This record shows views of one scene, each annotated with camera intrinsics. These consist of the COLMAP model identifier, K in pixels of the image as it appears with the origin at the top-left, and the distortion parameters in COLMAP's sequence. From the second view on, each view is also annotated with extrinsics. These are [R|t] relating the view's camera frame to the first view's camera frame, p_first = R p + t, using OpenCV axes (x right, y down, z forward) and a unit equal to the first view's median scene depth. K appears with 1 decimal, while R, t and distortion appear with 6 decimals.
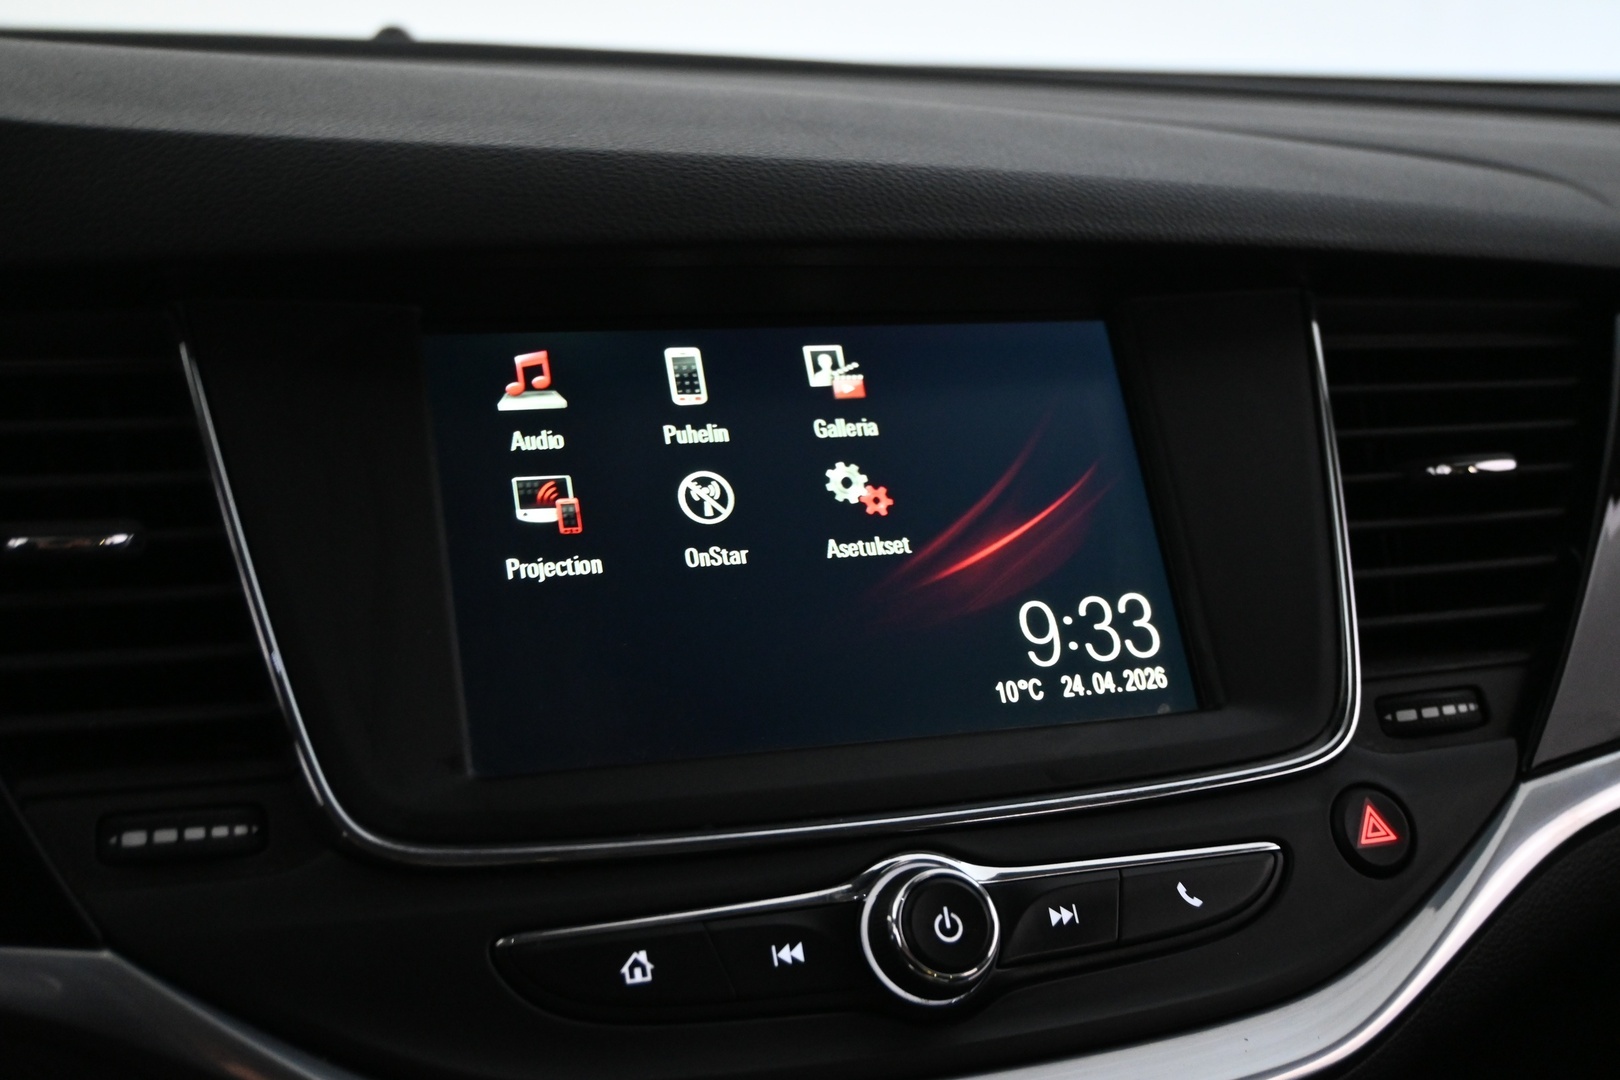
lens RADIAL K [[1953.4, 0, 810.0], [0, 1953.4, 540.0], [0, 0, 1]] dist [-0.007446, -0.008968]
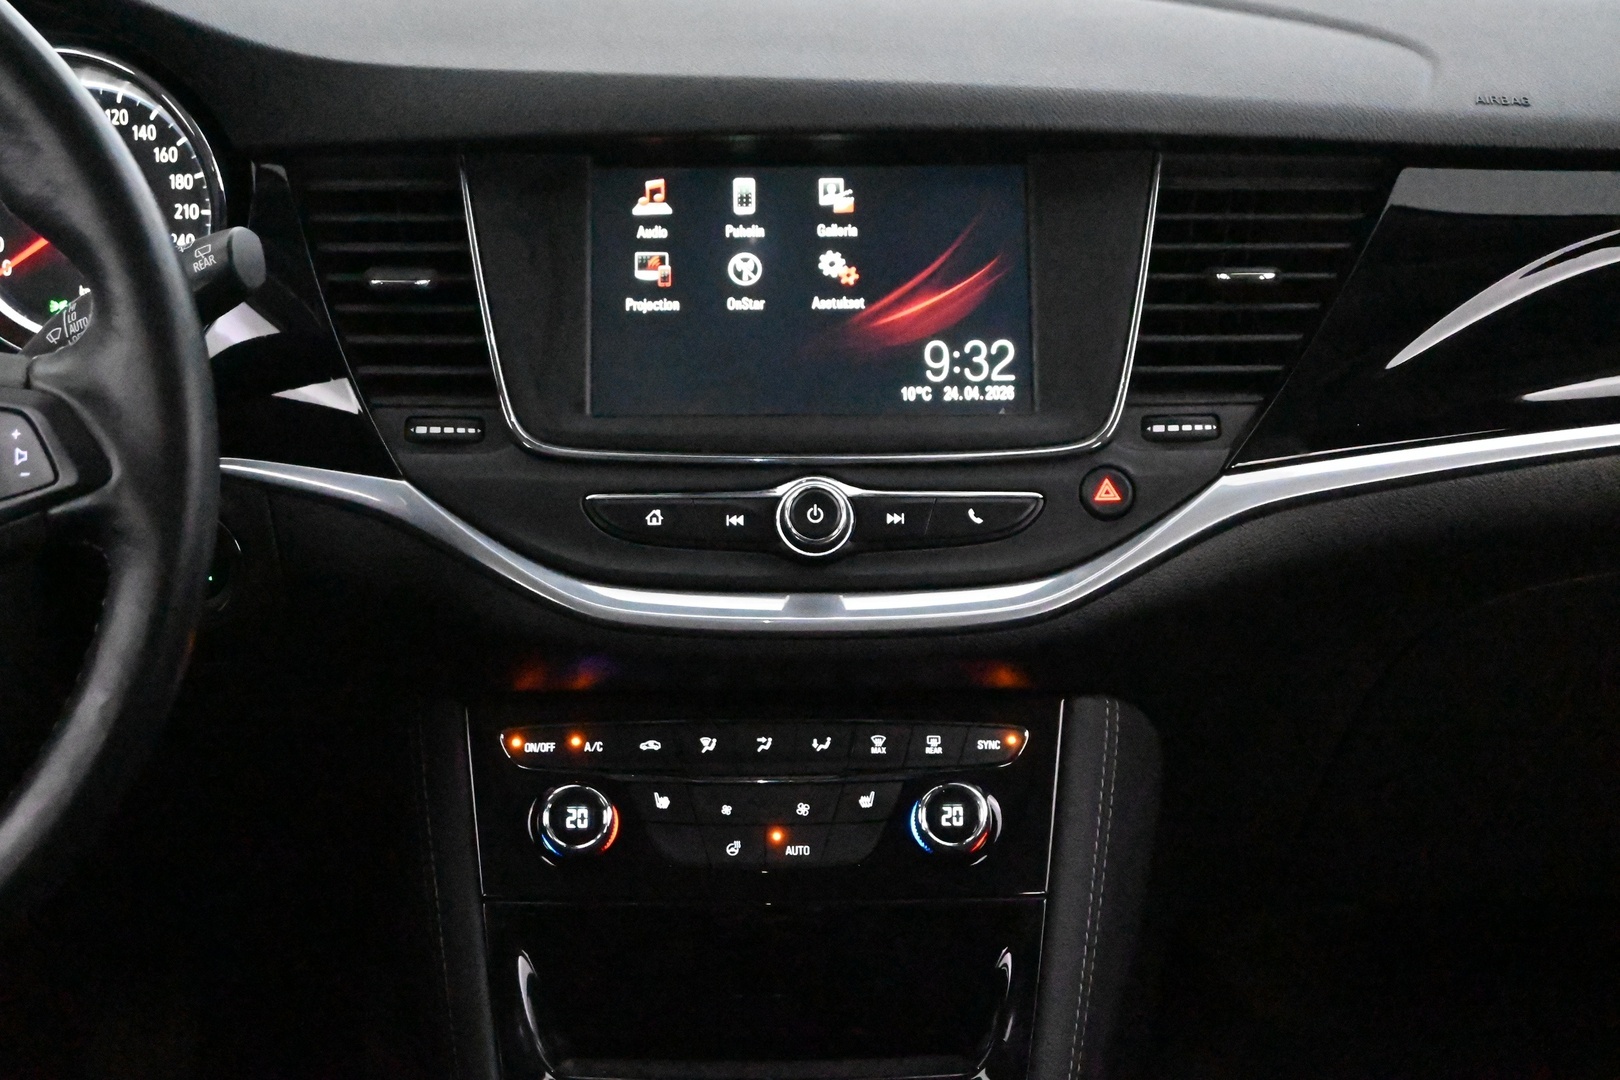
lens RADIAL K [[3181.4, 0, 810.0], [0, 3181.4, 540.0], [0, 0, 1]] dist [0.044492, 0.143061]
pose [[0.947140, 0.101014, -0.304504, 0.886397], [-0.051812, 0.984840, 0.165545, -0.255281], [0.316610, -0.141017, 0.938015, -1.679043]]
